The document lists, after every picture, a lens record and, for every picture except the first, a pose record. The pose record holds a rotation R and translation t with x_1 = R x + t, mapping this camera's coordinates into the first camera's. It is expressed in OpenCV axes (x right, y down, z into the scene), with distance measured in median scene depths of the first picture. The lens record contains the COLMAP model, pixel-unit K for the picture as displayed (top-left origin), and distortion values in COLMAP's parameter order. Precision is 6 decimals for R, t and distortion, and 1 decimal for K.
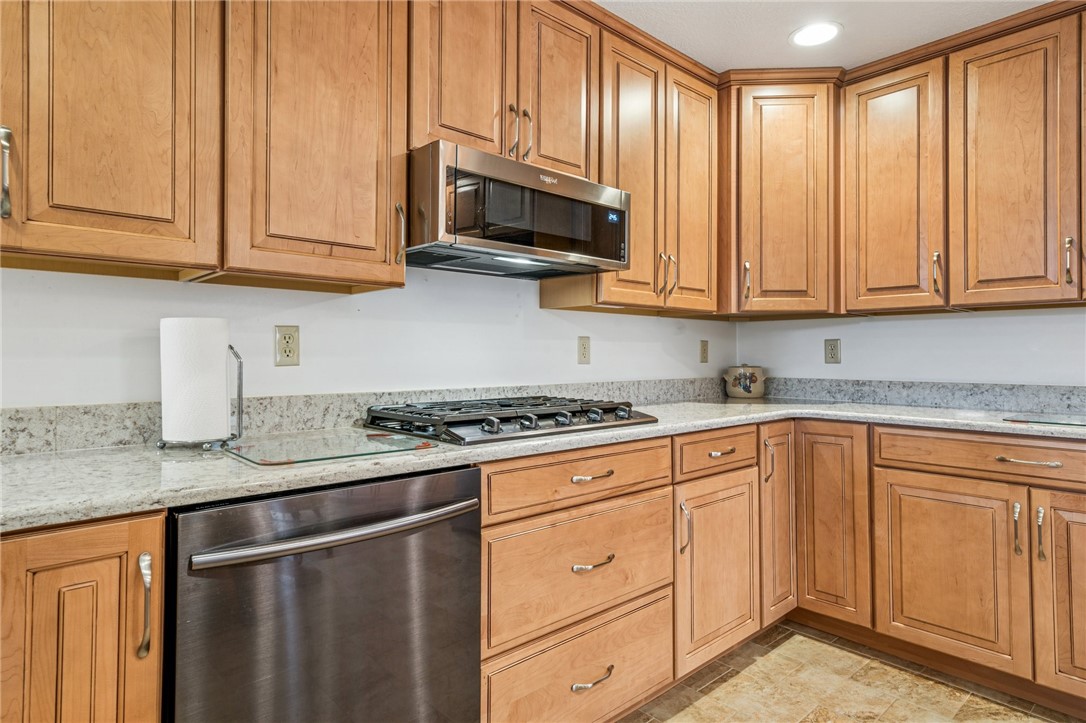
lens RADIAL K [[607.5, 0, 546.6], [0, 607.5, 342.6], [0, 0, 1]] dist [0.020333, 0.001332]
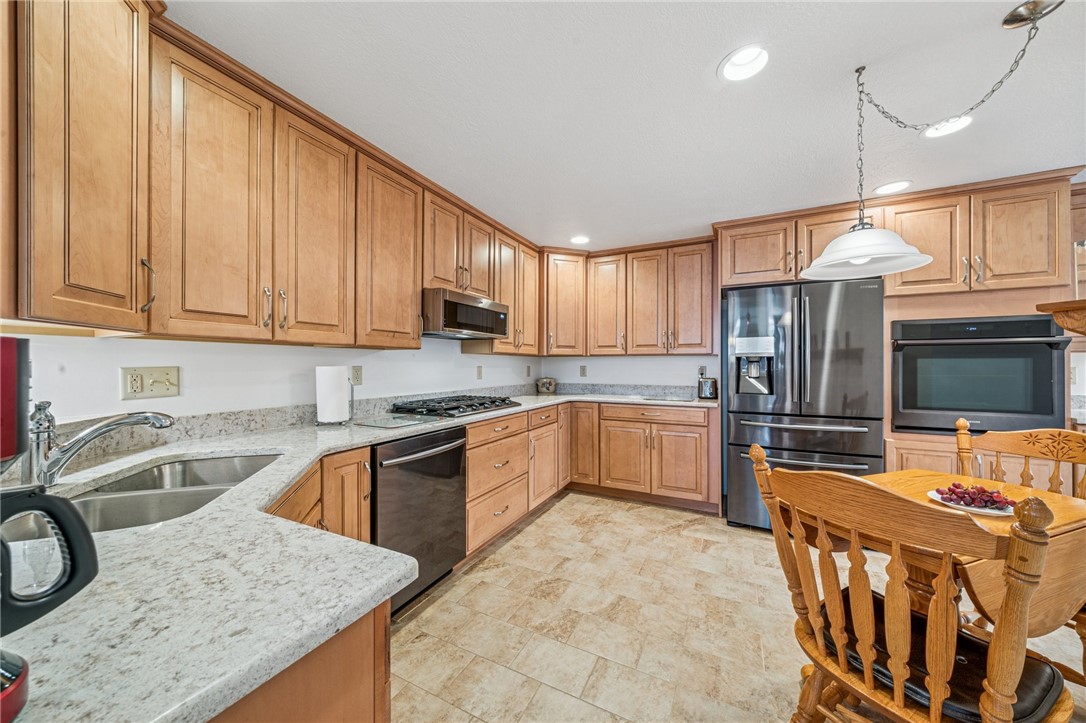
lens RADIAL K [[373.8, 0, 543.4], [0, 373.8, 362.0], [0, 0, 1]] dist [0.016877, 0.001571]
pose [[0.935243, 0.002509, 0.353999, -0.239093], [-0.006762, 0.999919, 0.010777, -0.050345], [-0.353943, -0.012473, 0.935184, -0.363401]]
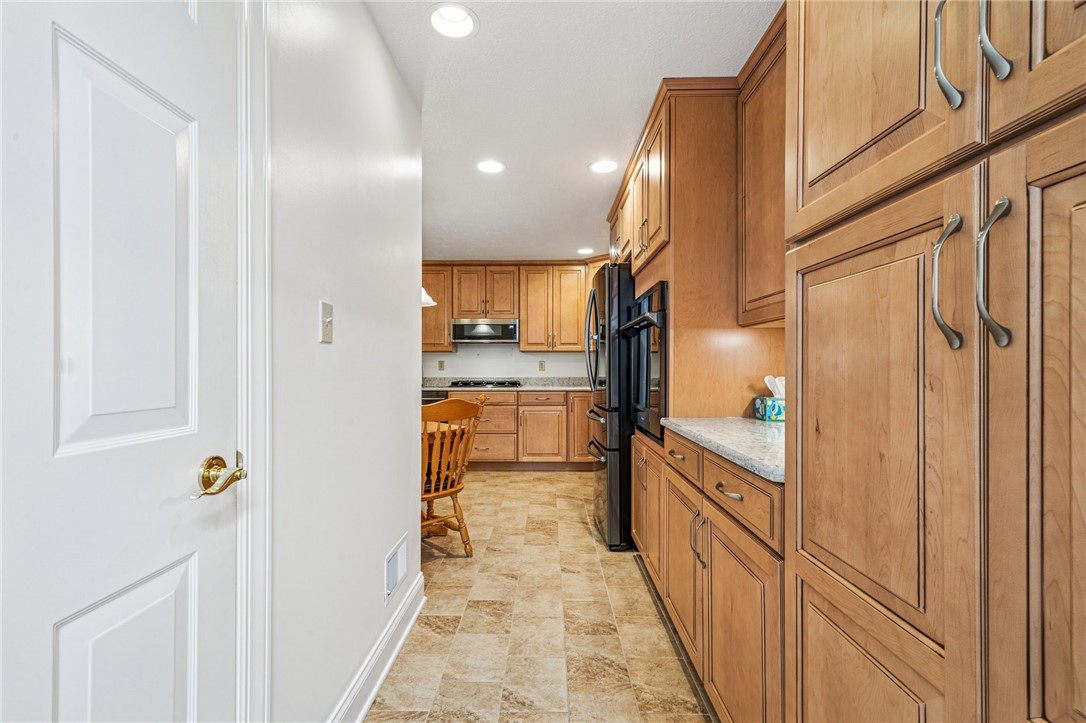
lens RADIAL K [[473.1, 0, 545.9], [0, 473.1, 364.7], [0, 0, 1]] dist [0.001459, 0.000029]
pose [[0.736300, -0.003395, -0.676647, 1.995744], [0.016798, 0.999771, 0.013263, -0.027175], [0.676447, -0.021132, 0.736188, -0.795479]]
